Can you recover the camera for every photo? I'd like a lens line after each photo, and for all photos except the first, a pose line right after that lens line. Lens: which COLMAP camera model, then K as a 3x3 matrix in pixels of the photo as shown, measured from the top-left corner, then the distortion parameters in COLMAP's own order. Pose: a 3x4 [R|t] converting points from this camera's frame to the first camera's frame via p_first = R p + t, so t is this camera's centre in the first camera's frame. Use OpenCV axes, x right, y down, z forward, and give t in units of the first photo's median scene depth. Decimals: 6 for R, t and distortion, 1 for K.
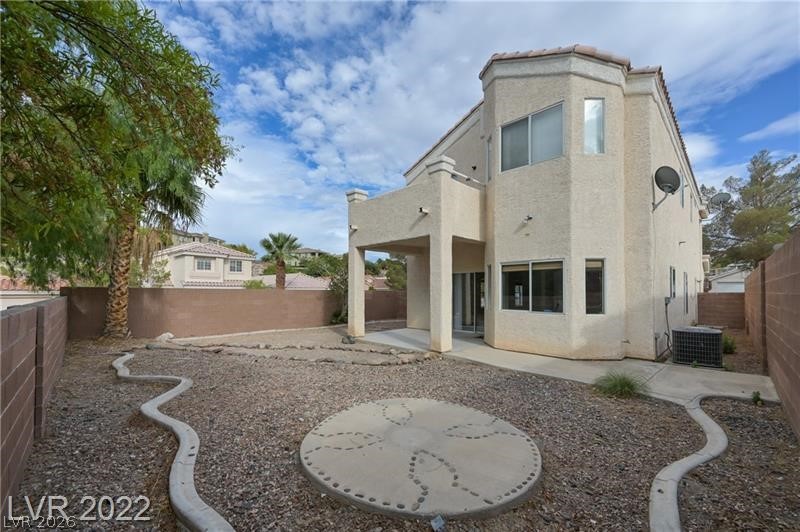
lens RADIAL K [[324.1, 0, 401.4], [0, 324.1, 287.7], [0, 0, 1]] dist [-0.000243, -0.000016]
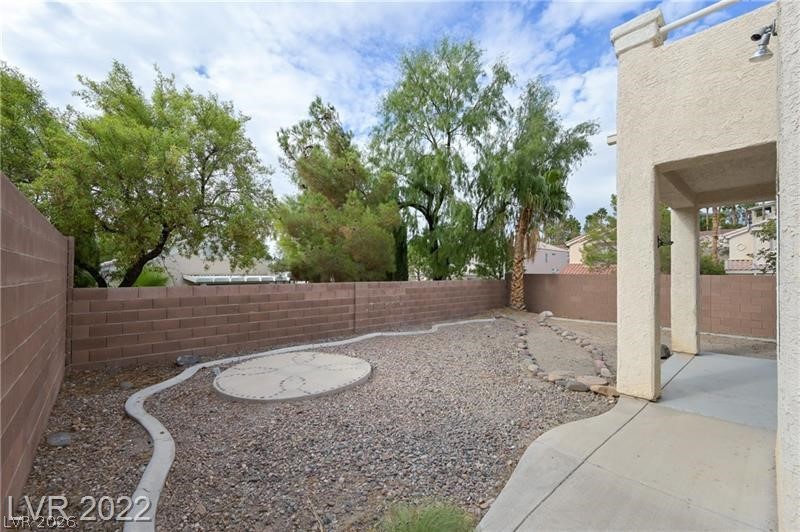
lens RADIAL K [[329.9, 0, 400.0], [0, 329.9, 266.0], [0, 0, 1]] dist [-0.000218, 0.000005]
pose [[-0.049289, -0.026470, -0.998434, 1.450200], [0.007623, 0.999610, -0.026878, 0.001125], [0.998755, -0.008936, -0.049068, 1.403766]]
